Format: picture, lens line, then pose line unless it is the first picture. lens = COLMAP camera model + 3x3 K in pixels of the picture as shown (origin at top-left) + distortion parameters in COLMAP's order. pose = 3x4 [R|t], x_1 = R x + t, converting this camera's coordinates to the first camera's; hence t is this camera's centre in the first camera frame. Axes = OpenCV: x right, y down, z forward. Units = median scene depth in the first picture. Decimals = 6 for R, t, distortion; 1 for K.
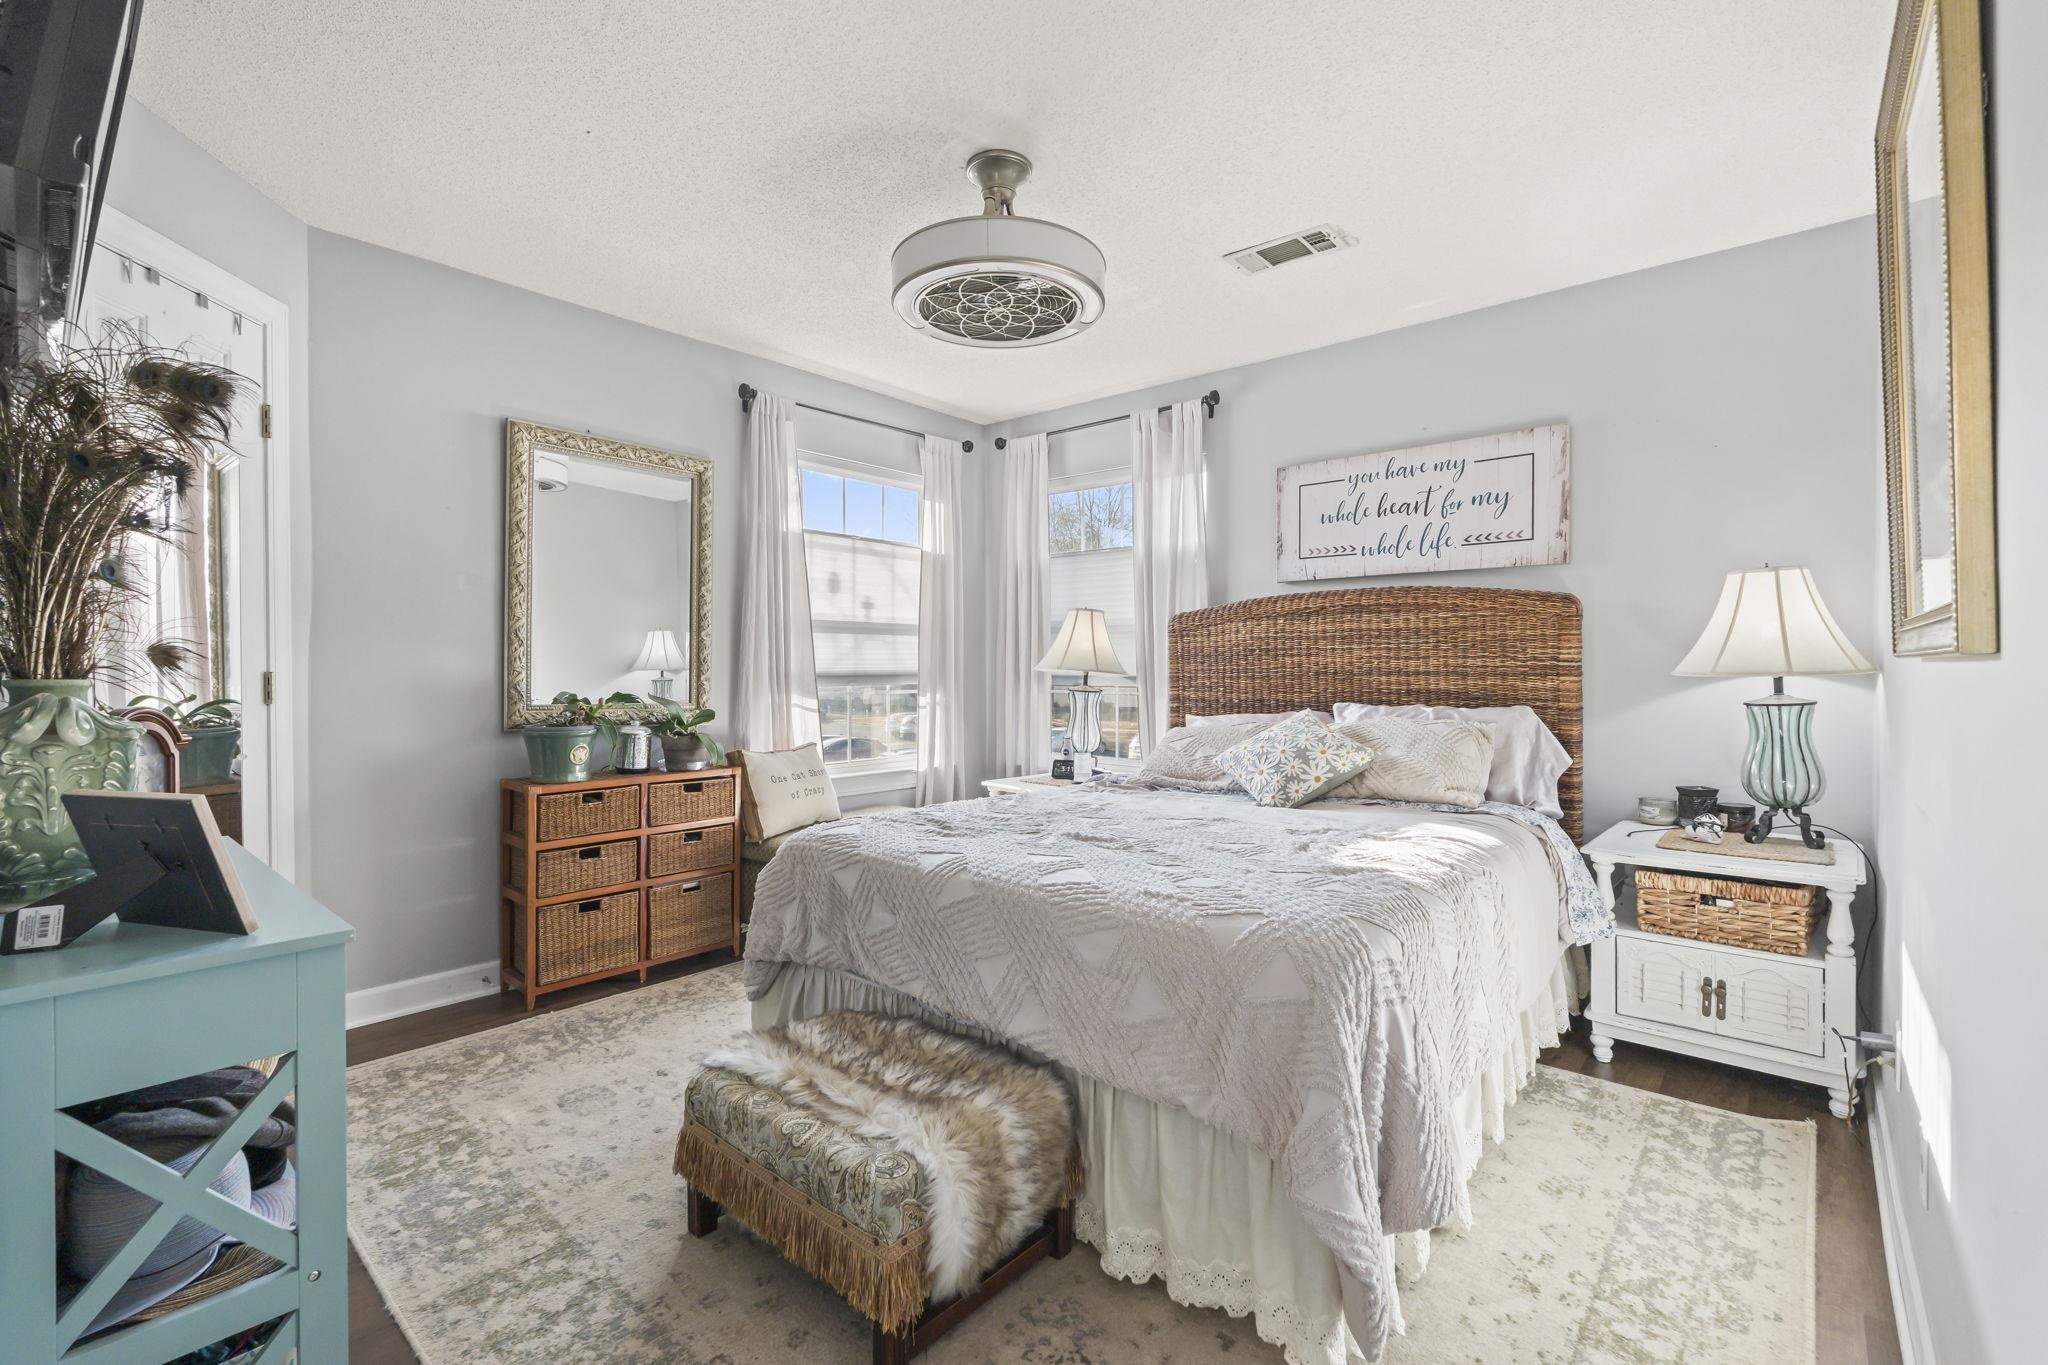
lens RADIAL K [[888.9, 0, 1023.3], [0, 888.9, 675.6], [0, 0, 1]] dist [-0.002774, -0.000372]
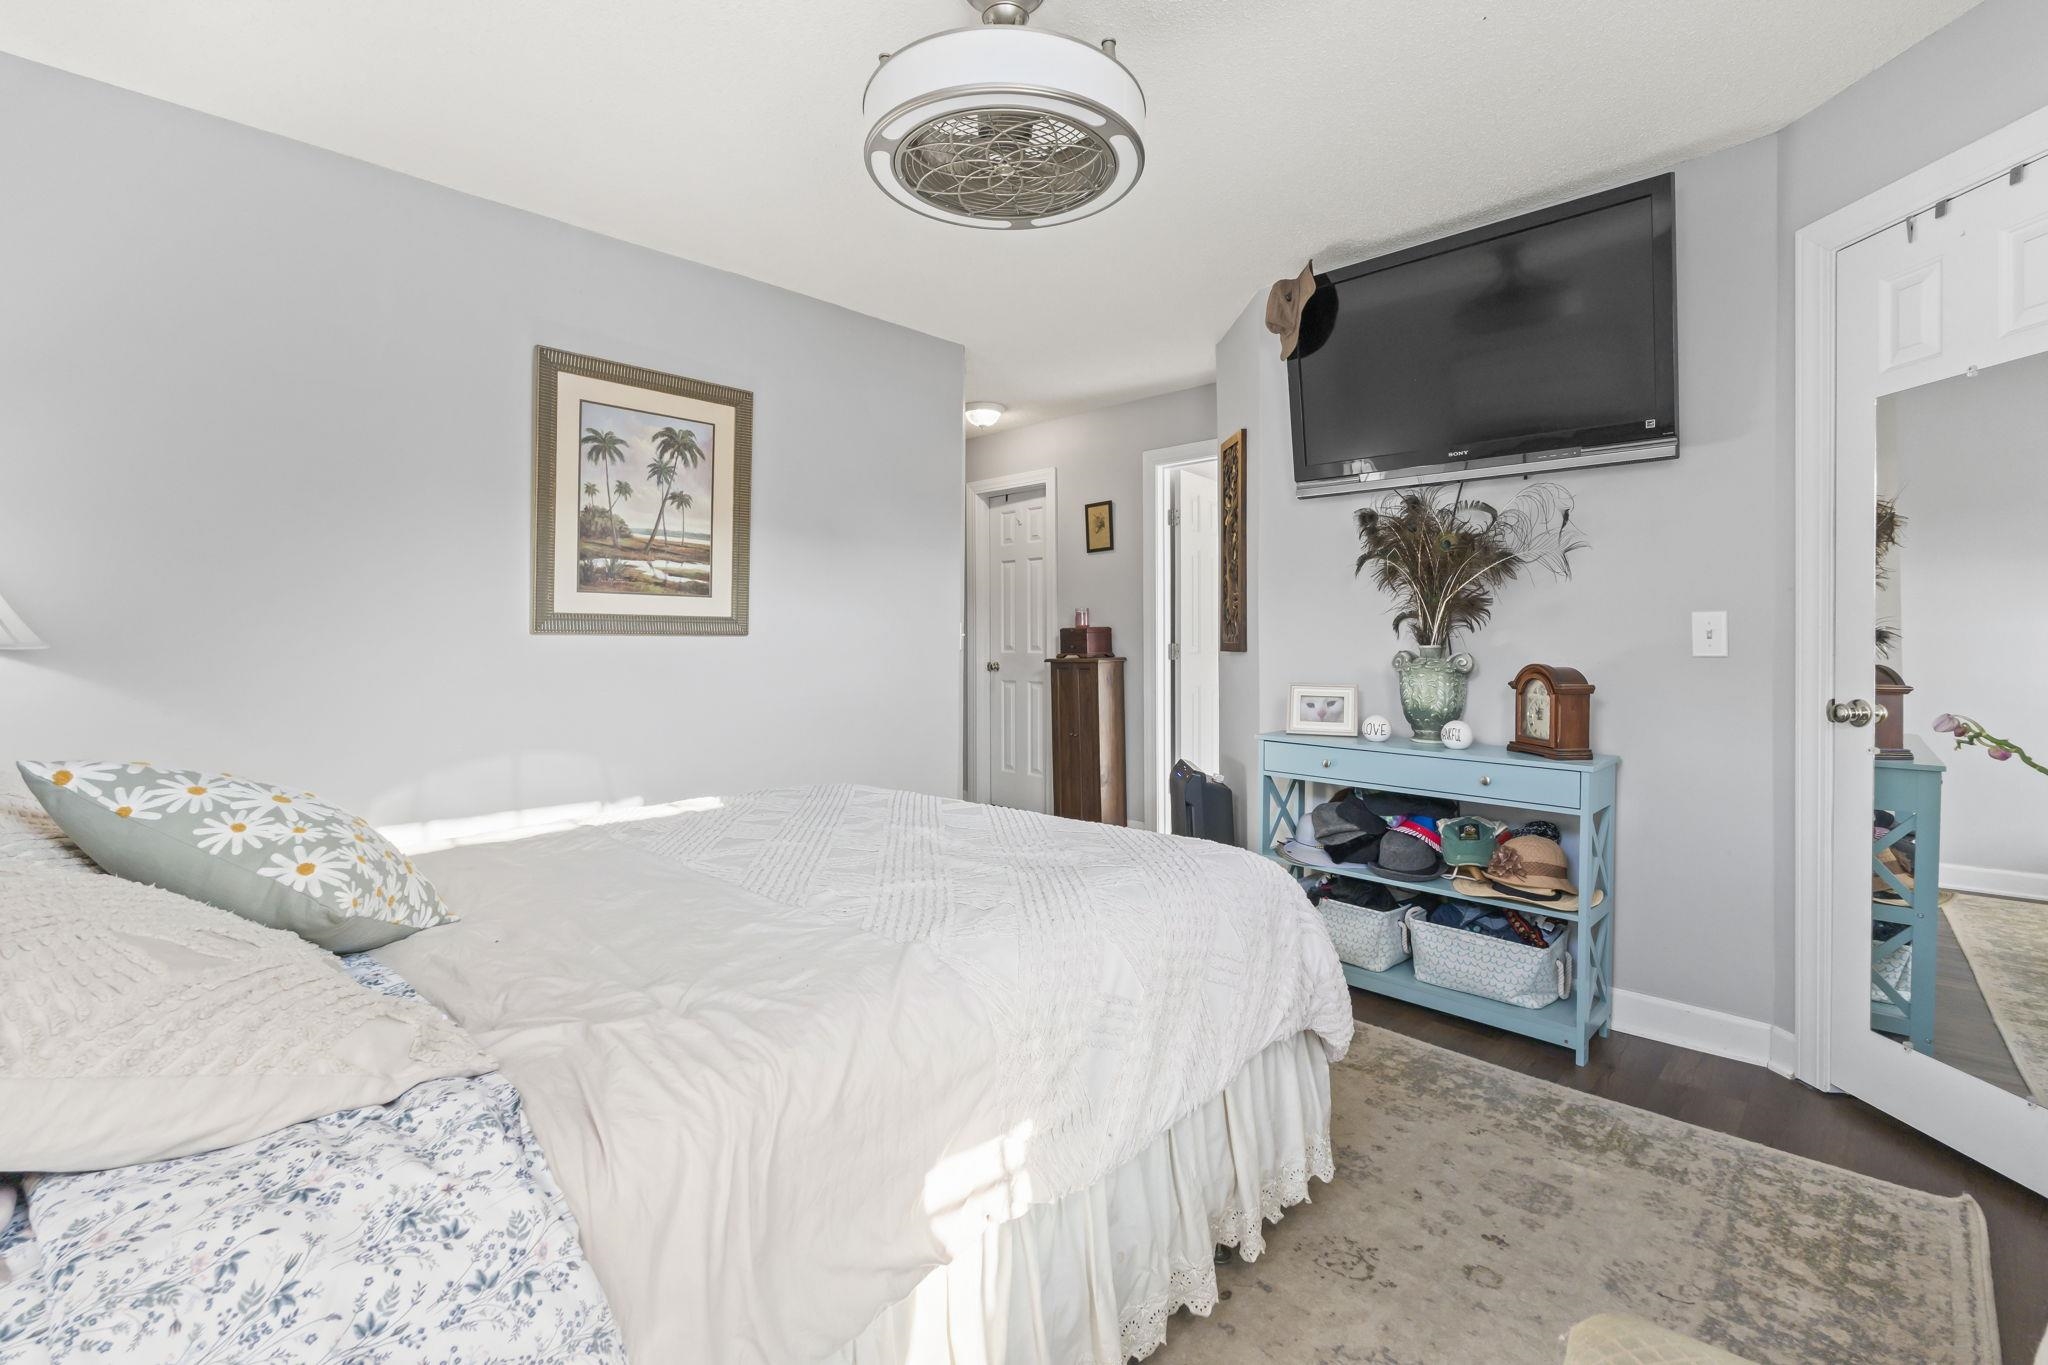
lens RADIAL K [[918.0, 0, 1027.8], [0, 918.0, 637.1], [0, 0, 1]] dist [-0.005214, -0.000293]
pose [[-0.998368, -0.000715, 0.057110, -0.096548], [-0.000553, 0.999996, 0.002849, -0.015237], [-0.057112, 0.002813, -0.998364, 1.839163]]
